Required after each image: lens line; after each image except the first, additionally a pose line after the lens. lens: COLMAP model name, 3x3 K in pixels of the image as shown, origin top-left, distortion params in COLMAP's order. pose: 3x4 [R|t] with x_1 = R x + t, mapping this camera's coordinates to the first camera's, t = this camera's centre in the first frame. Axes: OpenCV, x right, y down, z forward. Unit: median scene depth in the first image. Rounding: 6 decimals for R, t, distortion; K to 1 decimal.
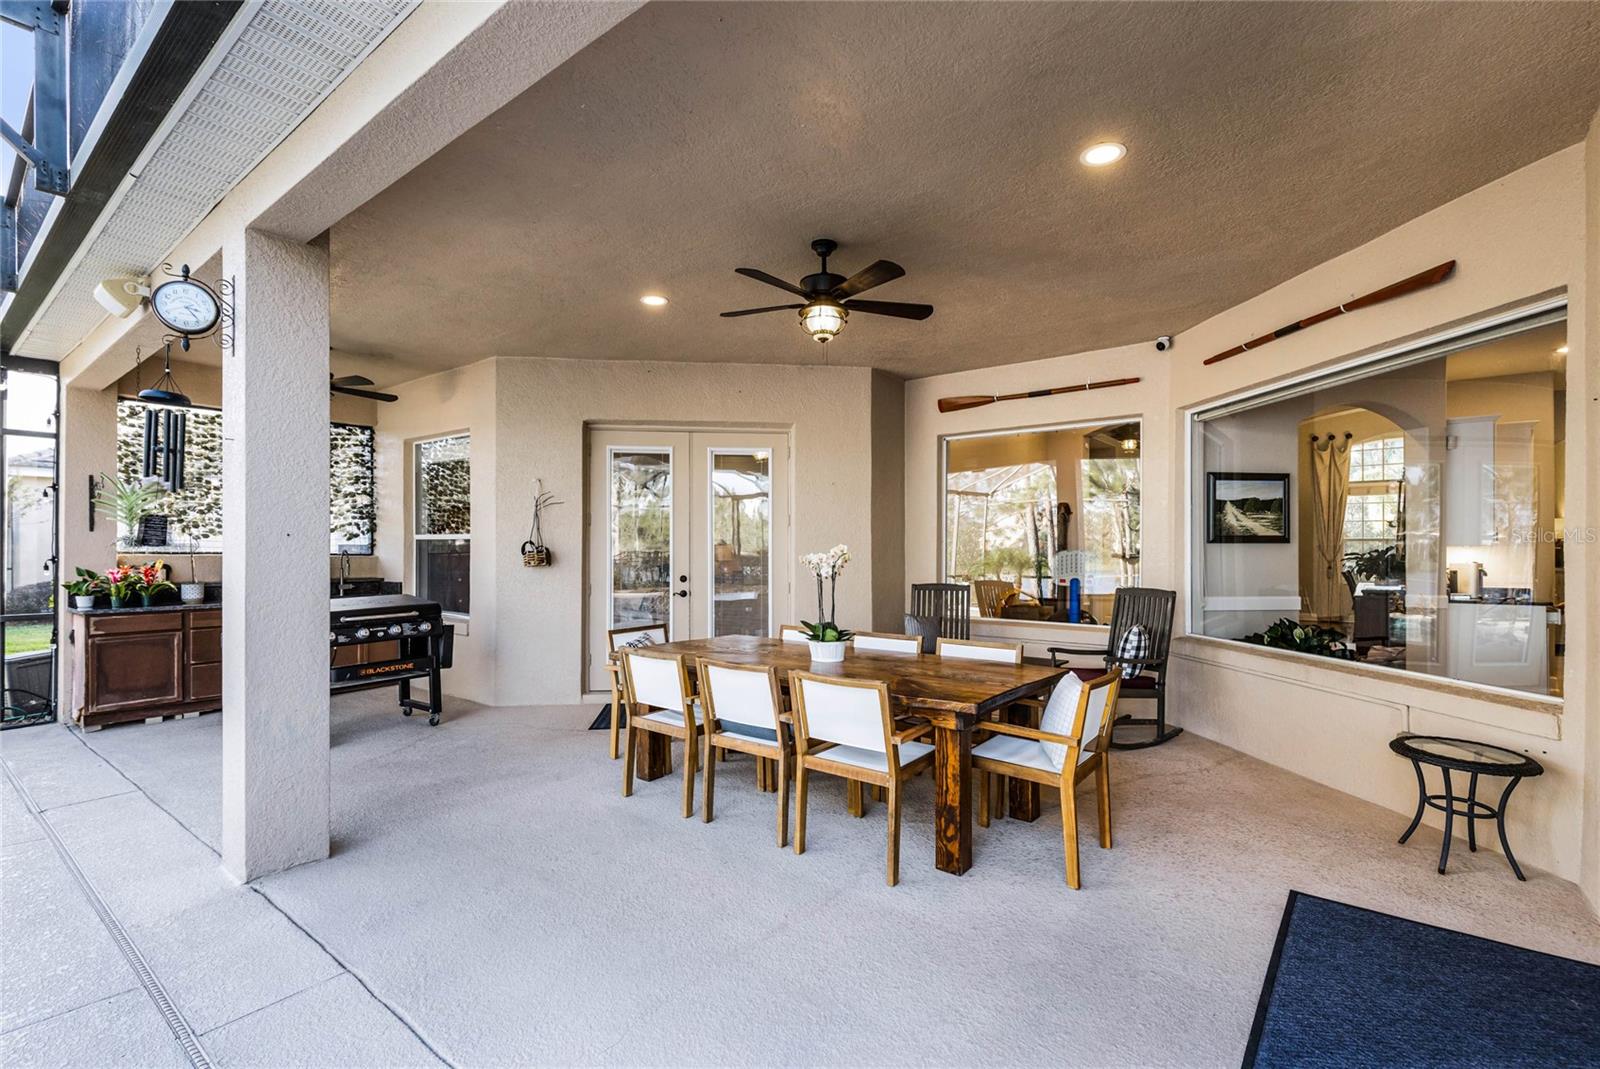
lens RADIAL K [[720.0, 0, 805.0], [0, 720.0, 546.2], [0, 0, 1]] dist [0.003491, -0.001709]
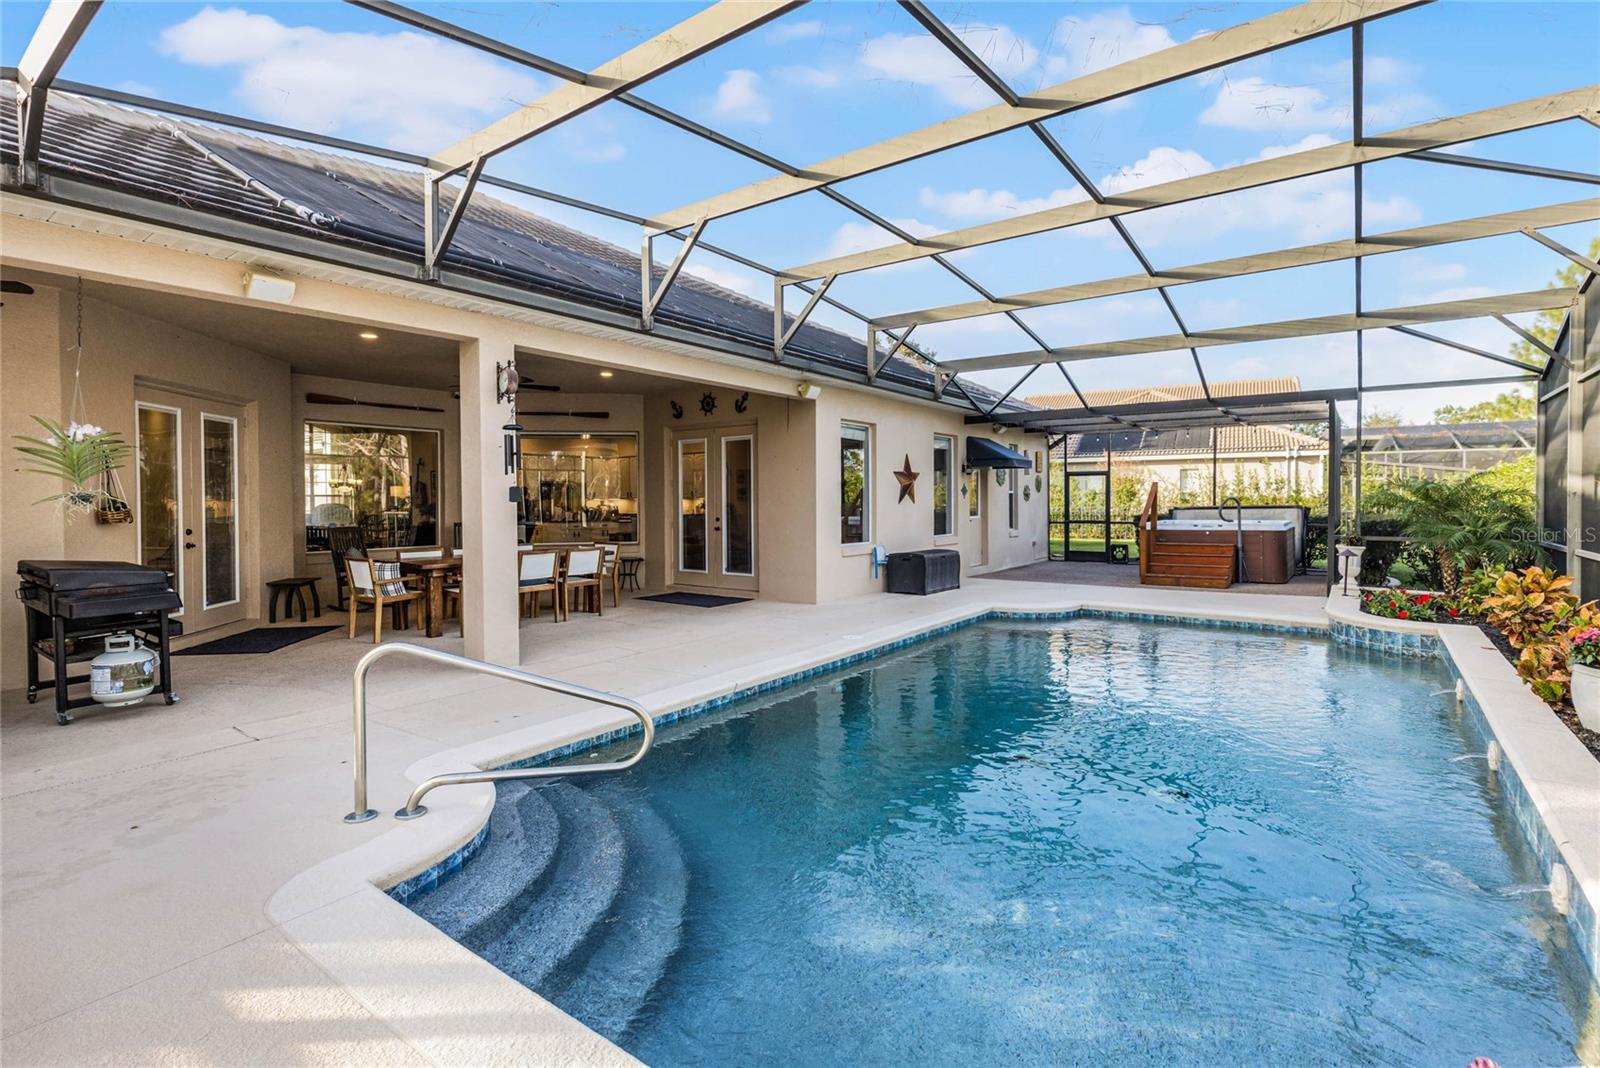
lens RADIAL K [[720.0, 0, 786.6], [0, 720.0, 509.7], [0, 0, 1]] dist [0.003491, -0.001709]
pose [[-0.033753, -0.015006, 0.999318, -1.268801], [0.002450, 0.999883, 0.015097, -0.002164], [-0.999427, 0.002958, -0.033712, 0.161017]]
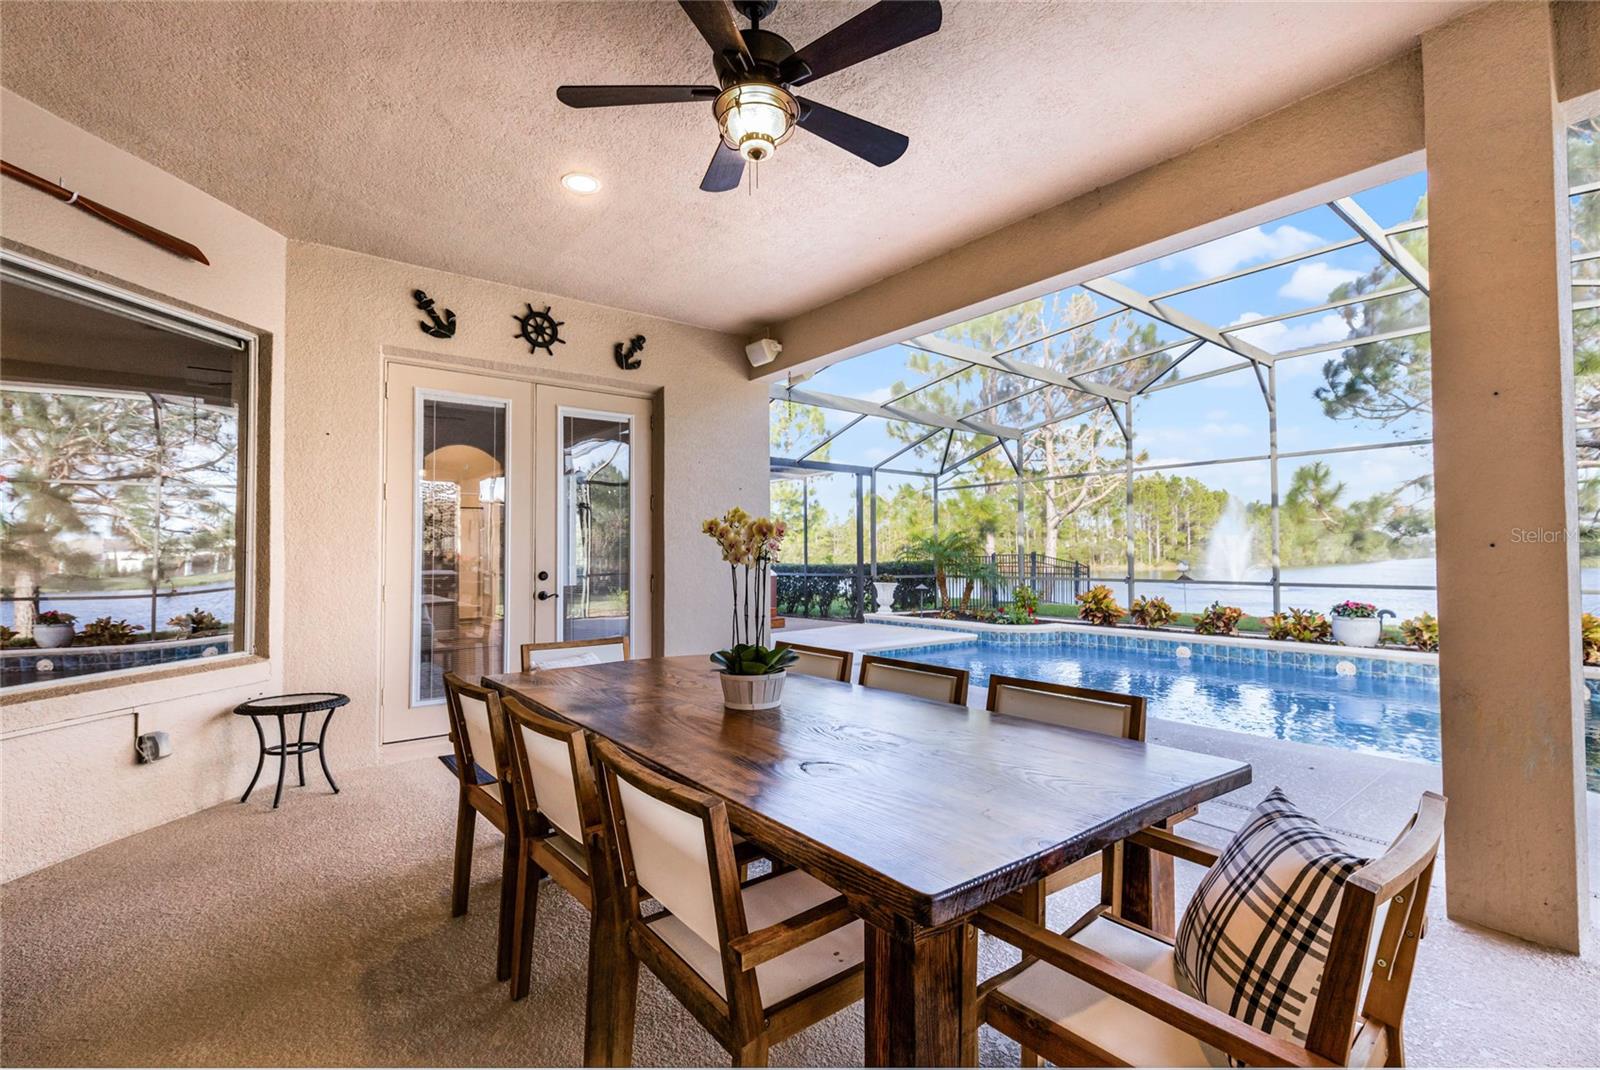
lens RADIAL K [[720.0, 0, 786.4], [0, 720.0, 531.3], [0, 0, 1]] dist [0.003491, -0.001709]
pose [[-0.970717, 0.008849, 0.240062, -0.084721], [0.000472, 0.999390, -0.034931, 0.023090], [-0.240225, -0.033795, -0.970129, 0.944726]]
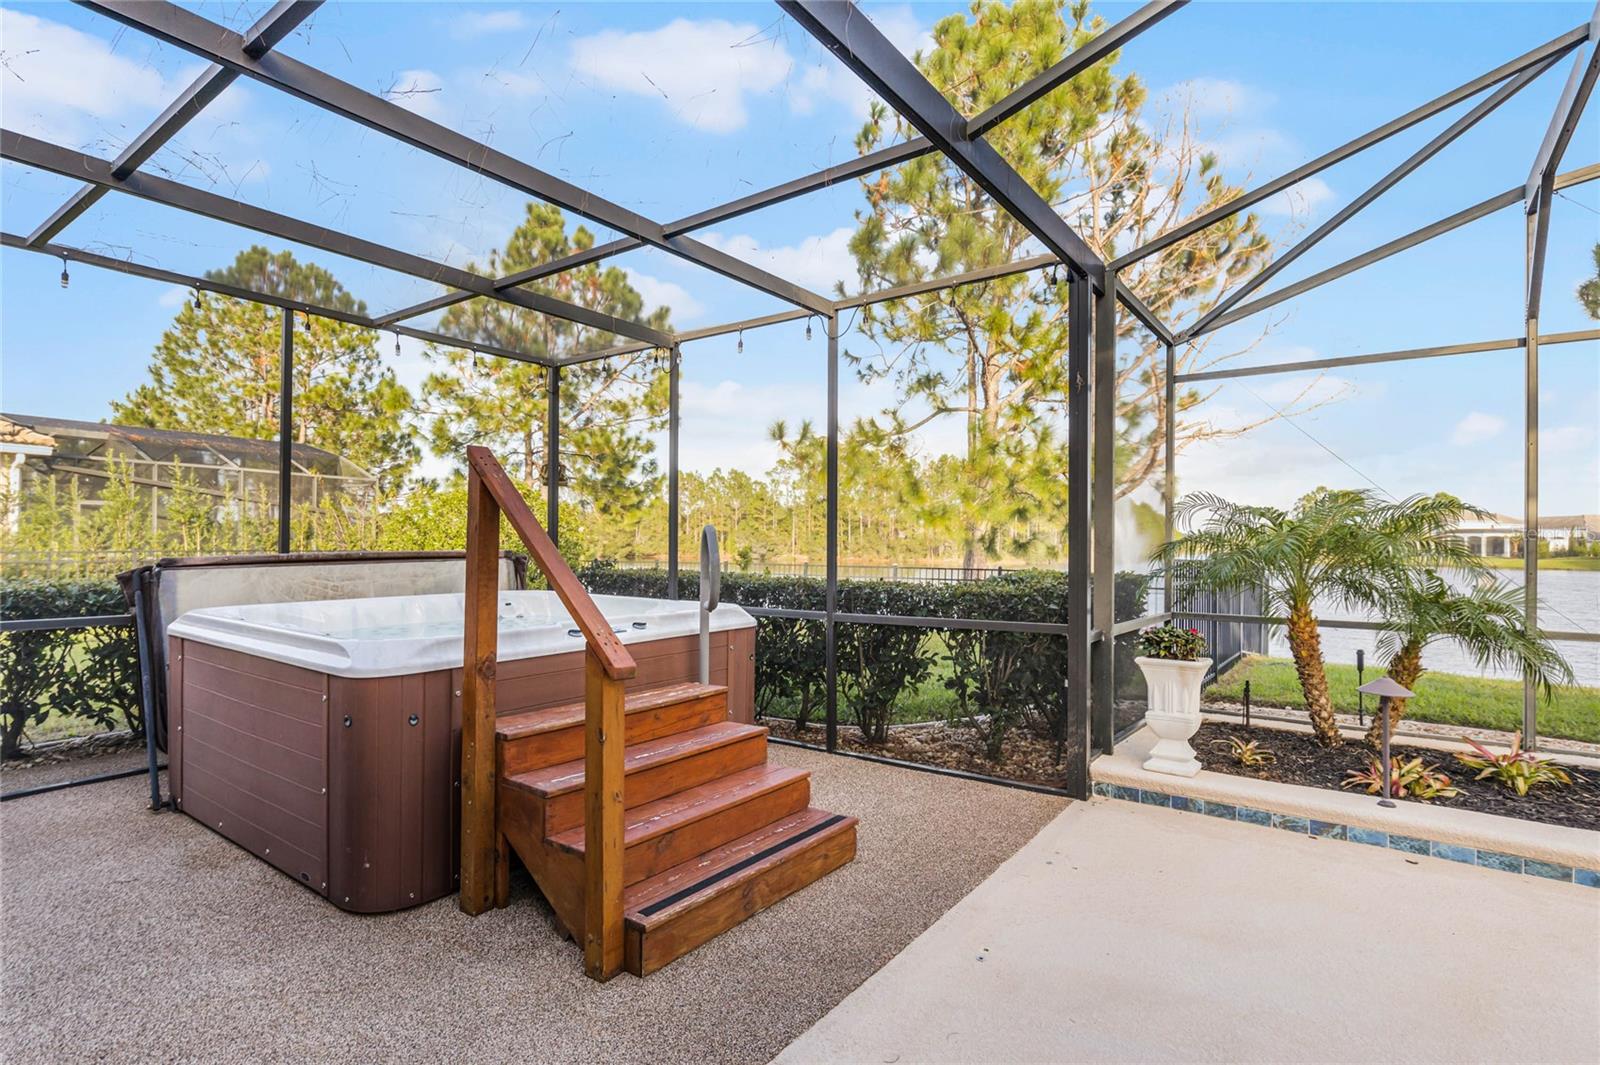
lens RADIAL K [[800.3, 0, 795.9], [0, 800.3, 534.6], [0, 0, 1]] dist [0.000483, -0.000284]
pose [[-0.999489, -0.011196, -0.029946, 0.434286], [-0.010770, 0.999839, -0.014354, 0.011265], [0.030102, -0.014024, -0.999448, -0.395070]]
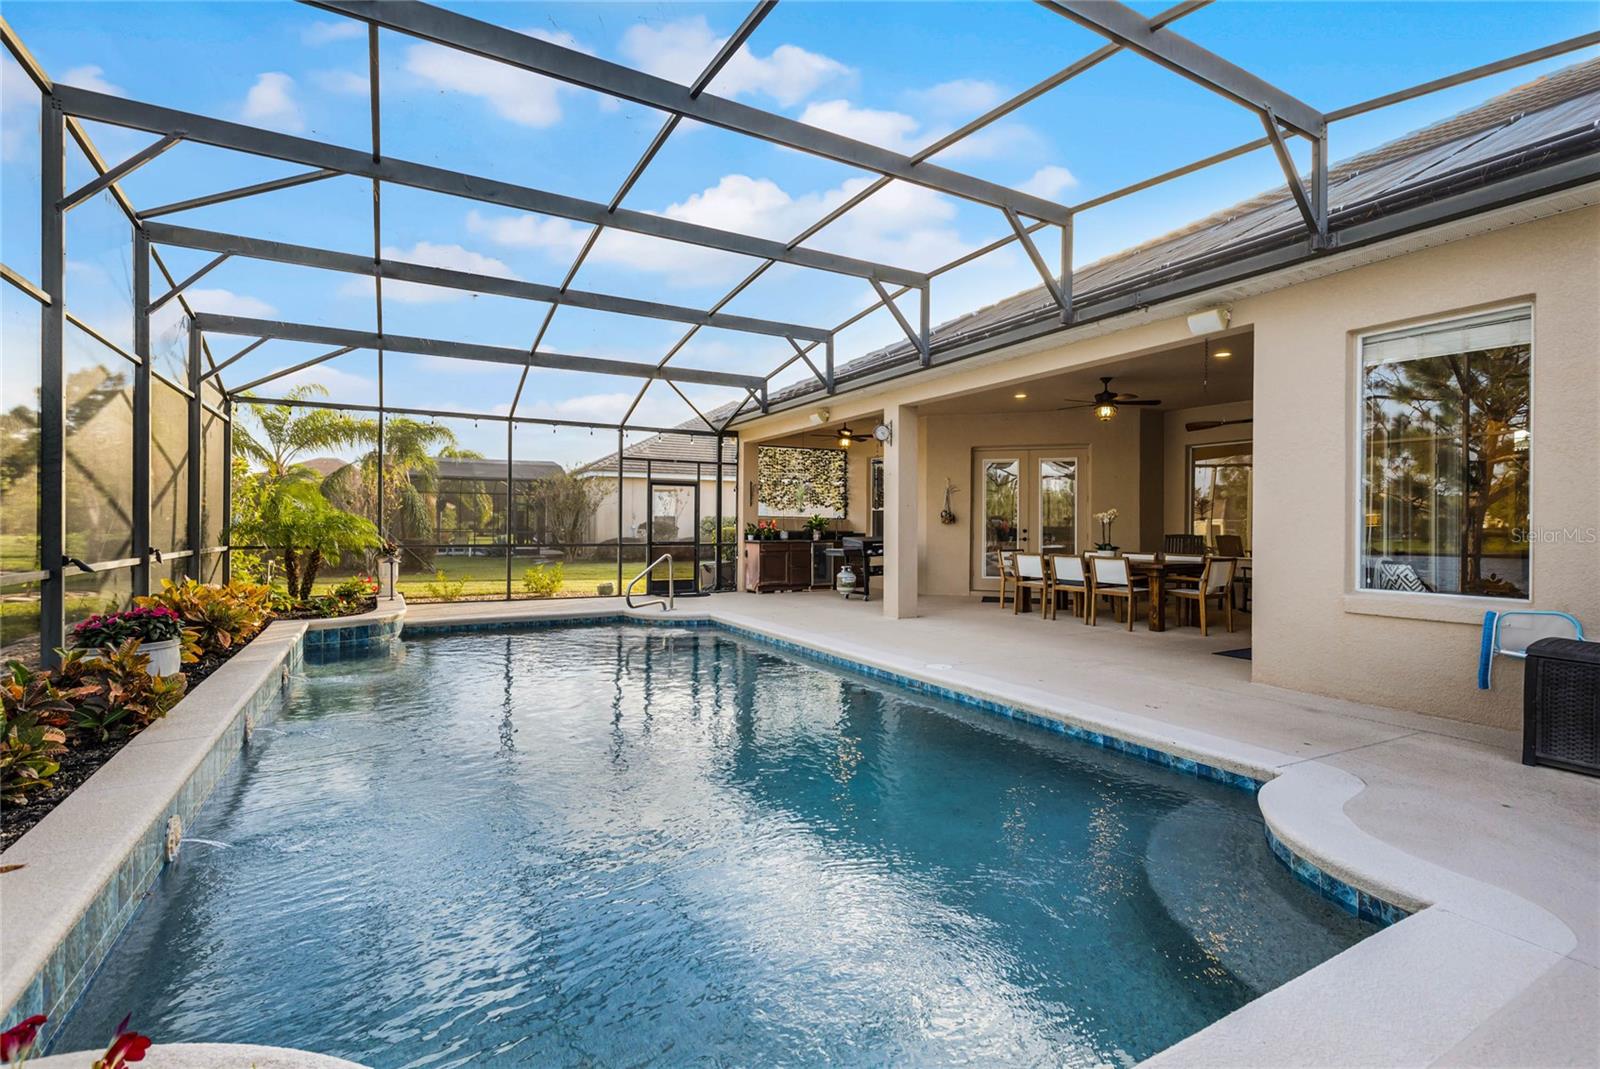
lens RADIAL K [[720.0, 0, 808.0], [0, 720.0, 521.6], [0, 0, 1]] dist [0.003491, -0.001709]
pose [[0.926005, 0.002158, -0.377505, 0.009700], [-0.003891, 0.999985, -0.003829, 0.030202], [0.377491, 0.005014, 0.926000, -0.878811]]
